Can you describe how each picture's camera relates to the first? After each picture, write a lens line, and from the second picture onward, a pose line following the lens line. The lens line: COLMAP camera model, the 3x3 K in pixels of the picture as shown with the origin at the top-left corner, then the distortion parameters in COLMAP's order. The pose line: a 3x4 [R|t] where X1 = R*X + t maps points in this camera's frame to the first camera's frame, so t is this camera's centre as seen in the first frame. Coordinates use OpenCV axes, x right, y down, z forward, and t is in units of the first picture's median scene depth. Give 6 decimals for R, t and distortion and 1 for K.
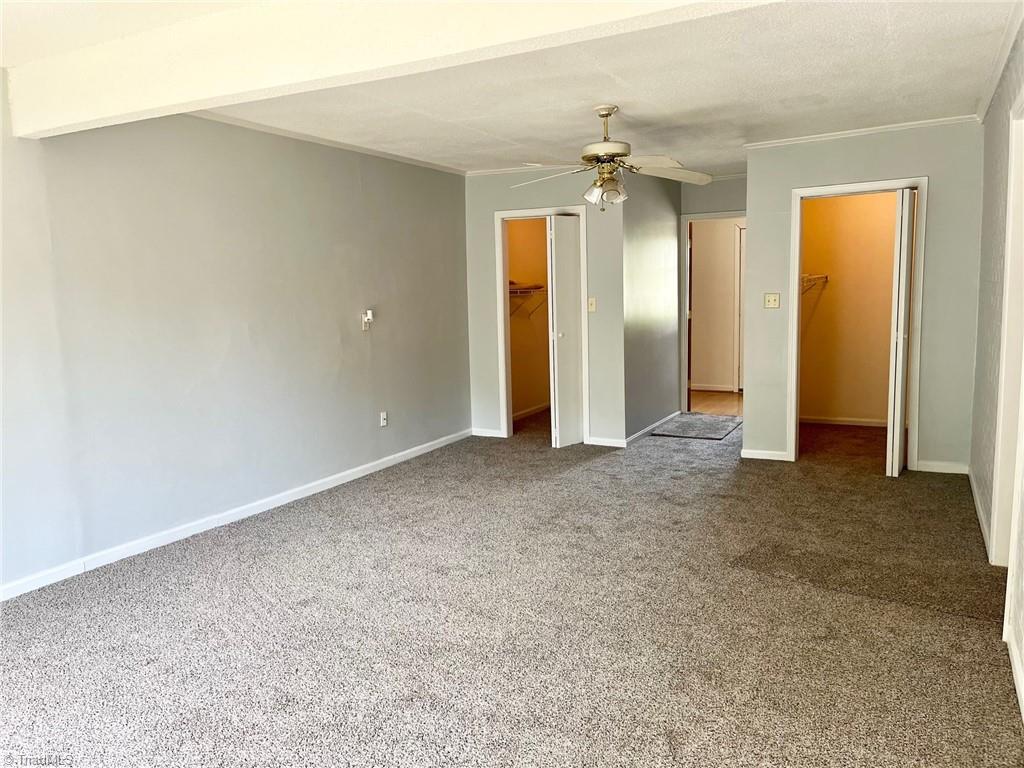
lens RADIAL K [[773.8, 0, 511.2], [0, 773.8, 379.8], [0, 0, 1]] dist [0.065442, -0.088602]
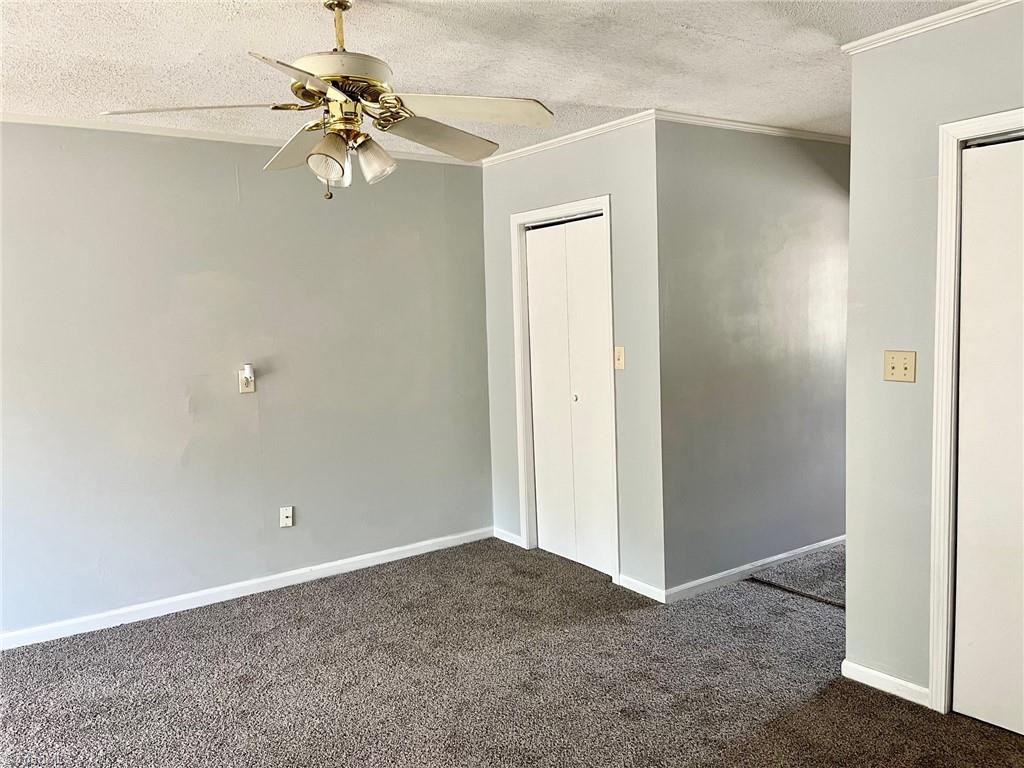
lens RADIAL K [[773.8, 0, 514.7], [0, 773.8, 389.5], [0, 0, 1]] dist [0.065442, -0.088602]
pose [[0.900552, 0.058279, -0.430824, 0.313003], [-0.063068, 0.998004, 0.003172, -0.077949], [0.430149, 0.024315, 0.902430, 0.427618]]
